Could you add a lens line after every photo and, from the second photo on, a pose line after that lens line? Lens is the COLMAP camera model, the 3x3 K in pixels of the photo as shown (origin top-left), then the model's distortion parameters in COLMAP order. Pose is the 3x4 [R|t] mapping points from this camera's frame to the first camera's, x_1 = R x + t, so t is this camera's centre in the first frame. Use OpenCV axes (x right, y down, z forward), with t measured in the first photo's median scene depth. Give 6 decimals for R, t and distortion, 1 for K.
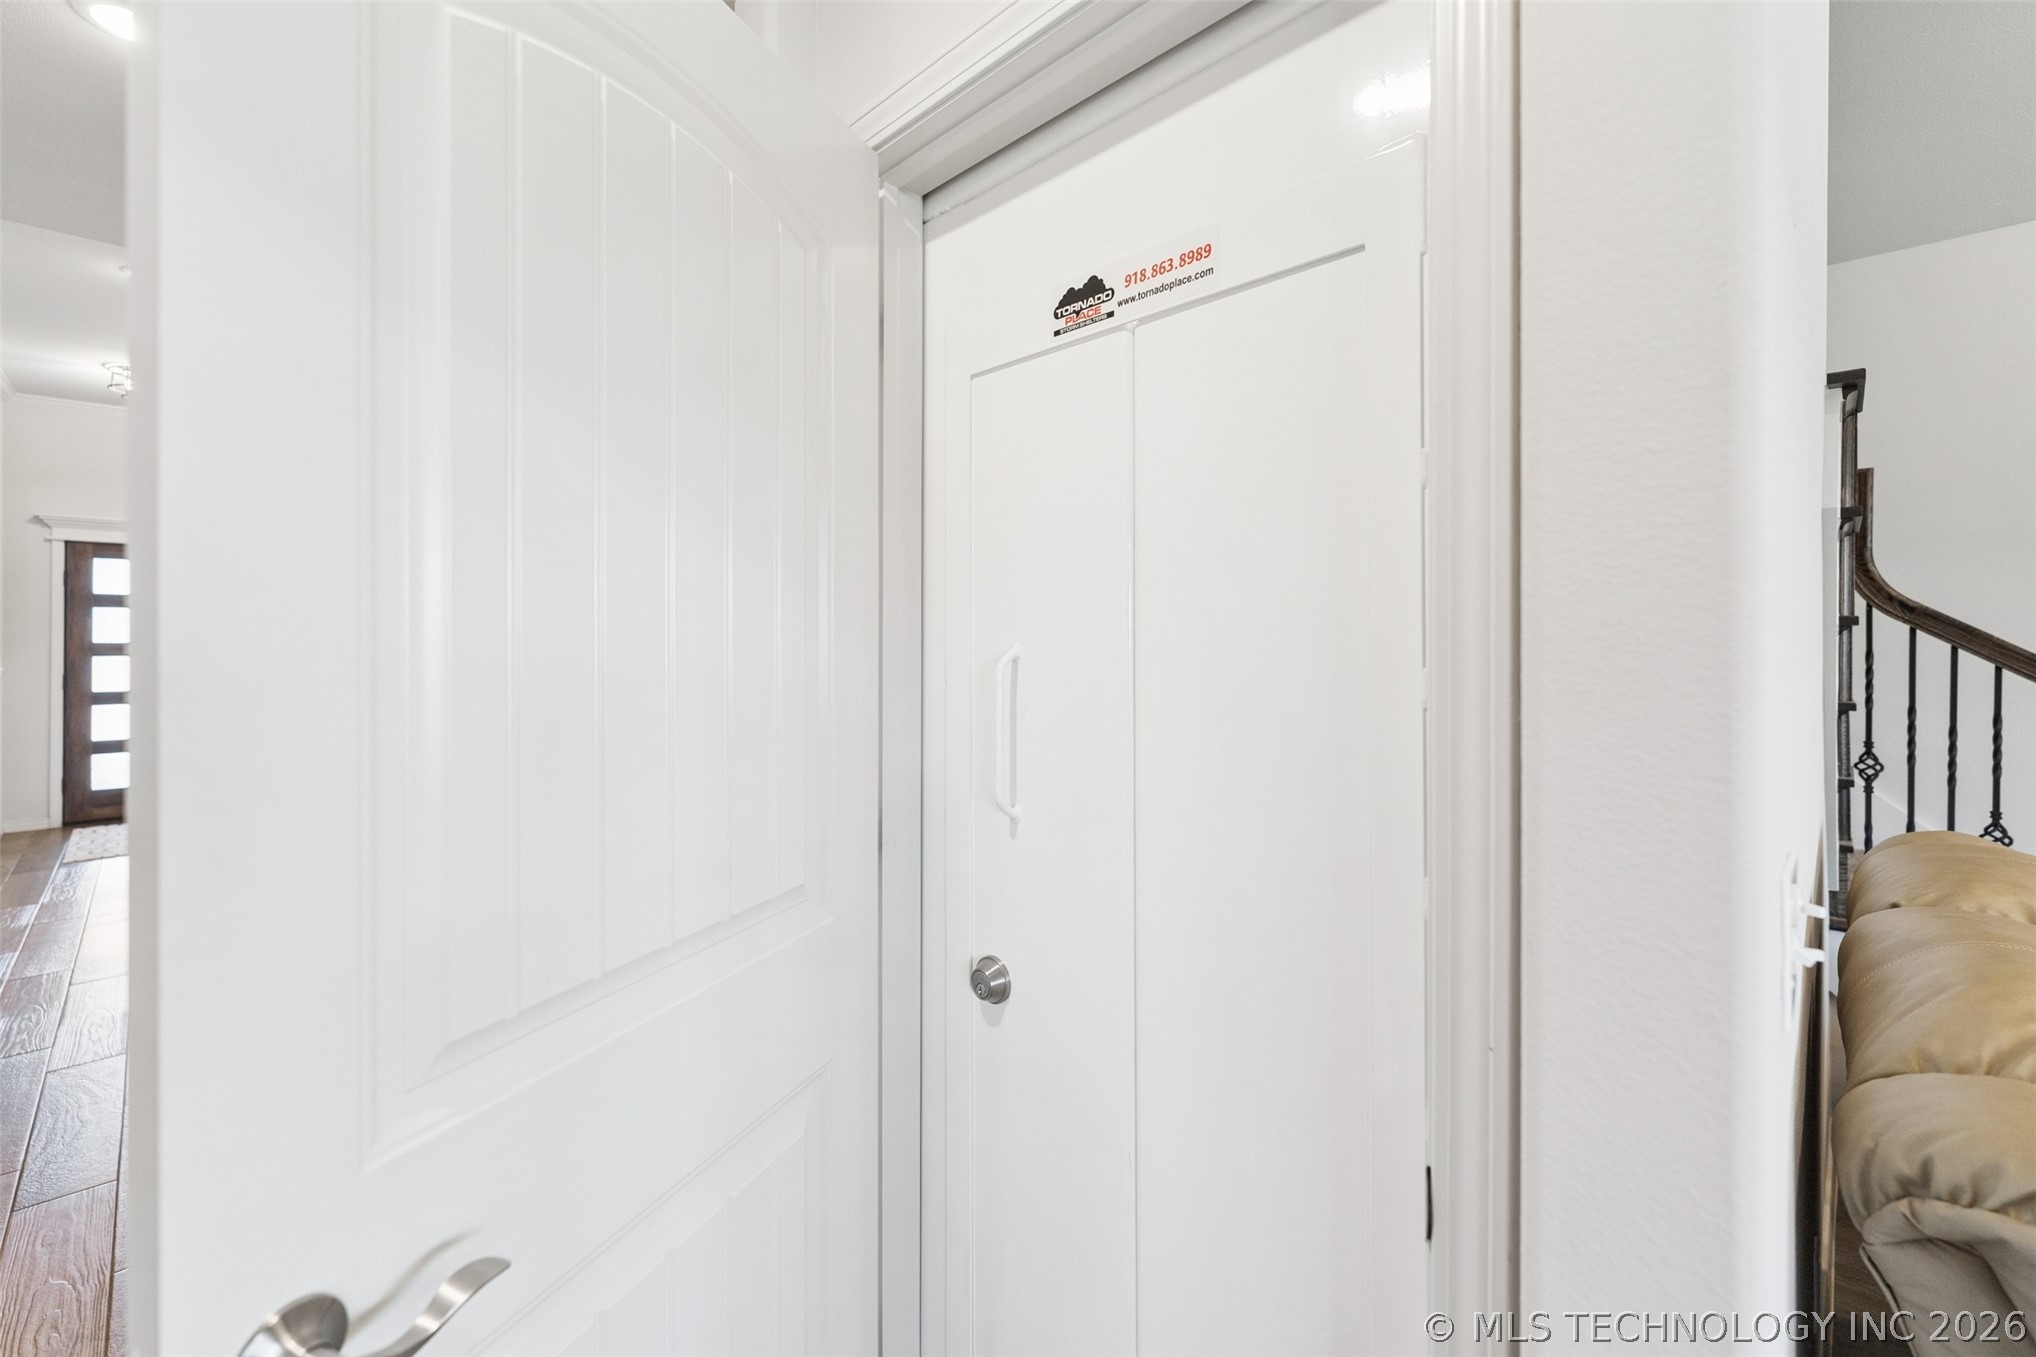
lens RADIAL K [[828.7, 0, 1017.1], [0, 828.7, 646.1], [0, 0, 1]] dist [-0.001750, -0.000037]
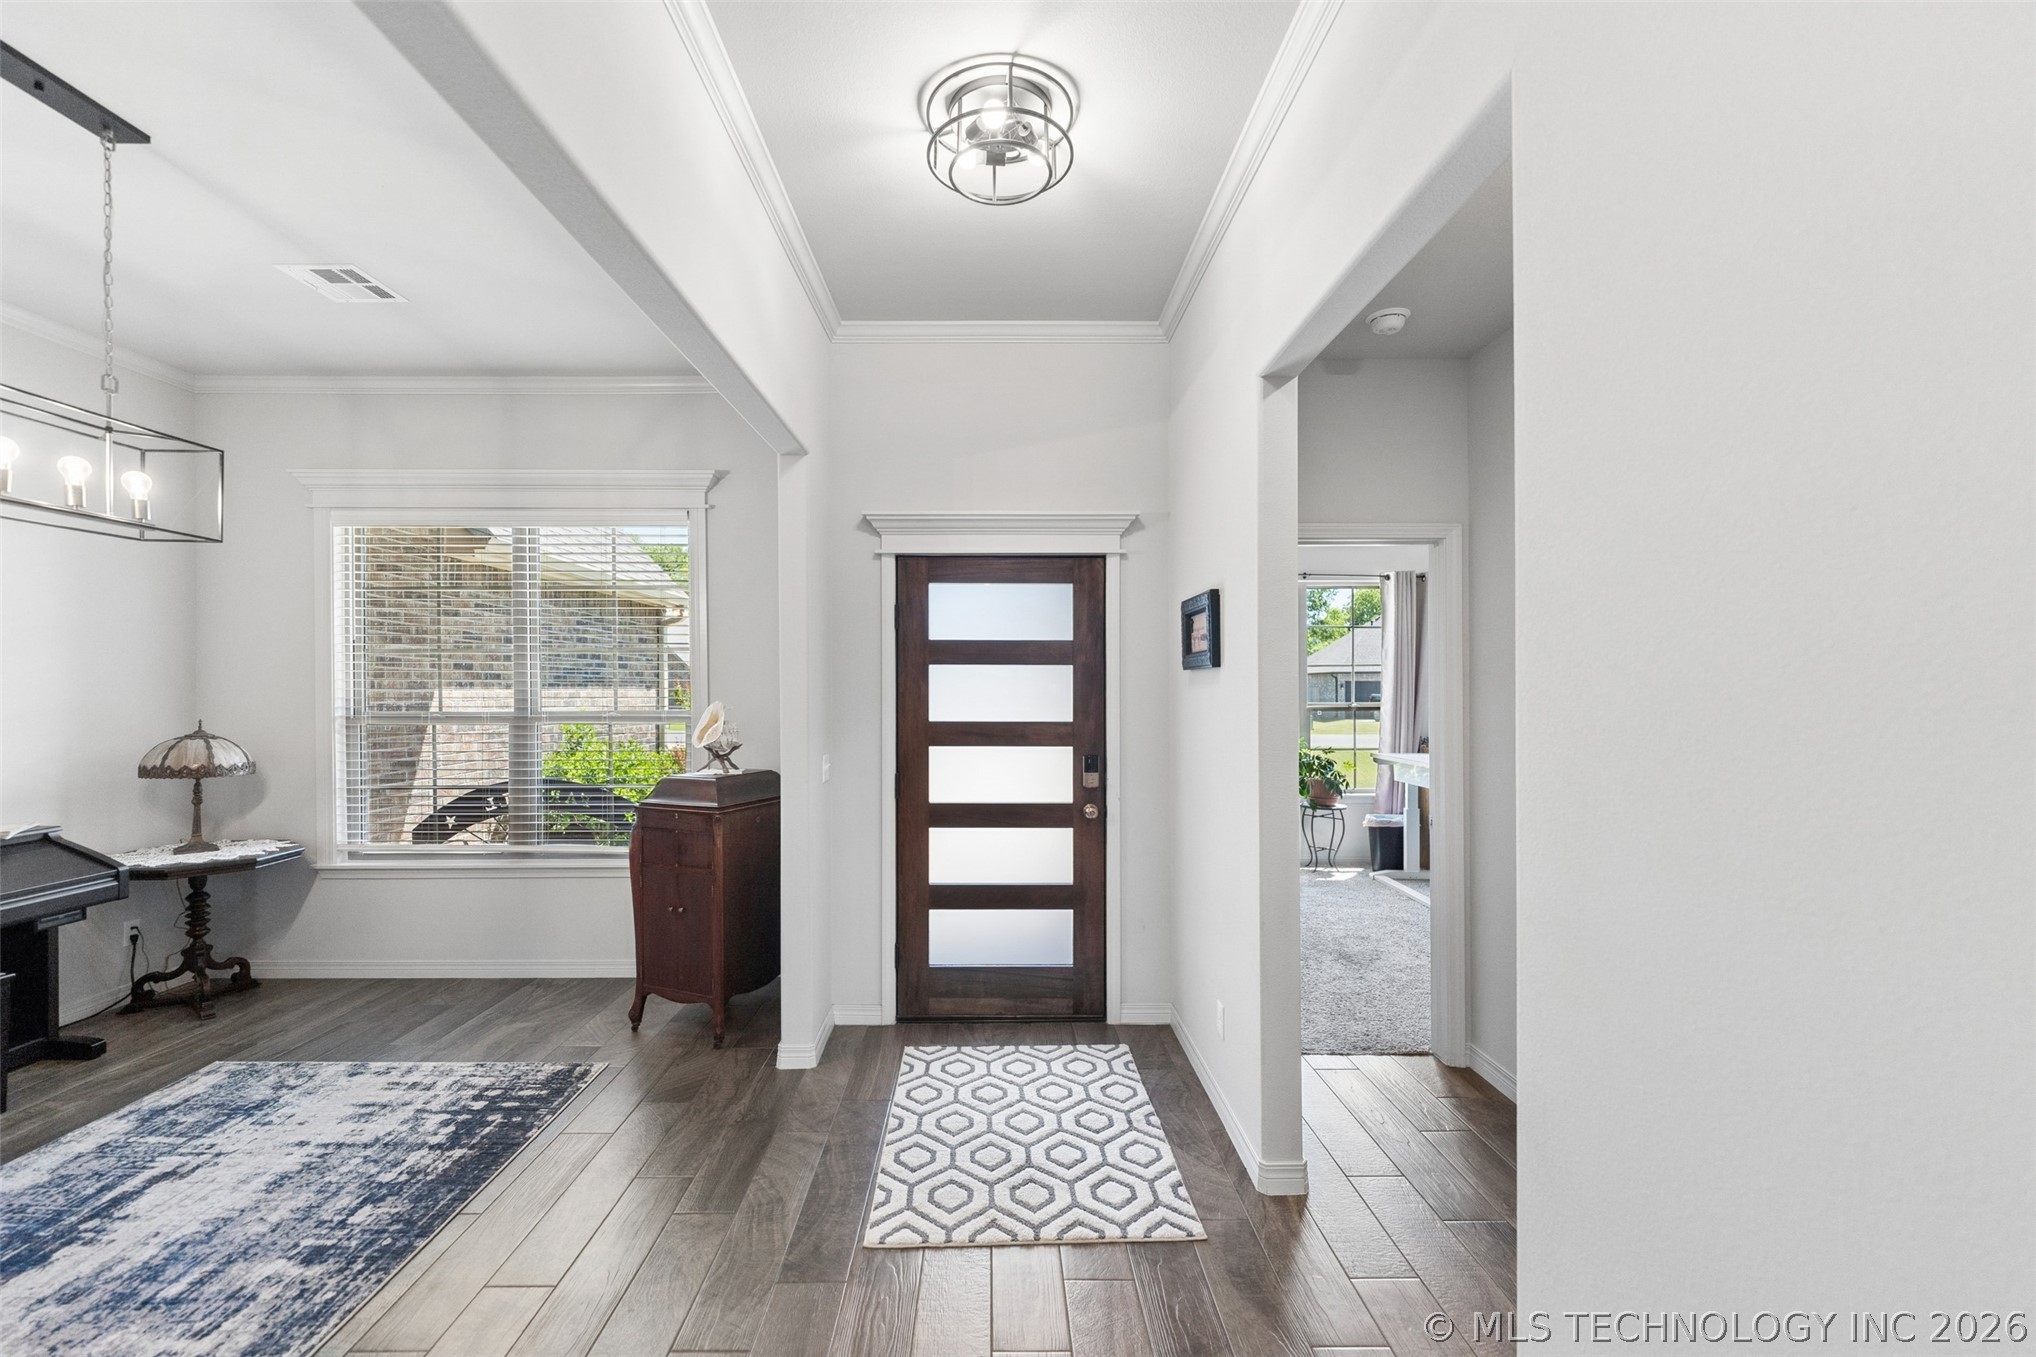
lens RADIAL K [[828.7, 0, 1015.3], [0, 828.7, 682.0], [0, 0, 1]] dist [-0.001750, -0.000037]
pose [[0.708204, -0.008383, -0.705958, -0.658931], [0.006120, 0.999965, -0.005734, -0.030180], [0.705982, -0.000260, 0.708230, 0.628457]]
